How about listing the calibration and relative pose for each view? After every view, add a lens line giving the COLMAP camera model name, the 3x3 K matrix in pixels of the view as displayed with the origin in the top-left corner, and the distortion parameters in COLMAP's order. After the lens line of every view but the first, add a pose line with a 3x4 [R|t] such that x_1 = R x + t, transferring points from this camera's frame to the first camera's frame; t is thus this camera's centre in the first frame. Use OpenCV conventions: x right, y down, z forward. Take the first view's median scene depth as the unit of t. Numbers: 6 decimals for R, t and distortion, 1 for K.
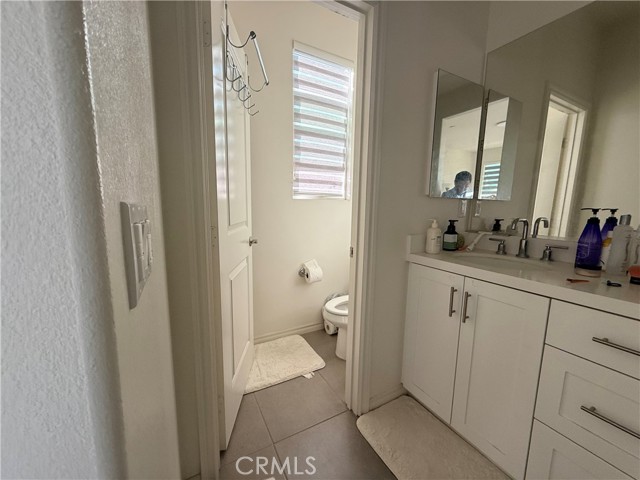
lens RADIAL K [[254.8, 0, 323.2], [0, 254.8, 243.9], [0, 0, 1]] dist [0.000551, 0.000832]
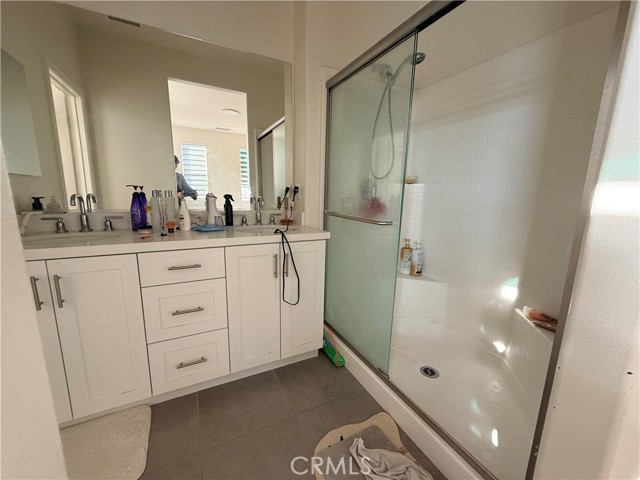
lens RADIAL K [[254.8, 0, 321.6], [0, 254.8, 237.1], [0, 0, 1]] dist [0.000551, 0.000832]
pose [[0.029386, -0.191335, 0.981085, -0.255788], [0.130966, 0.973784, 0.185989, 0.005733], [-0.990951, 0.123024, 0.053674, -0.030371]]
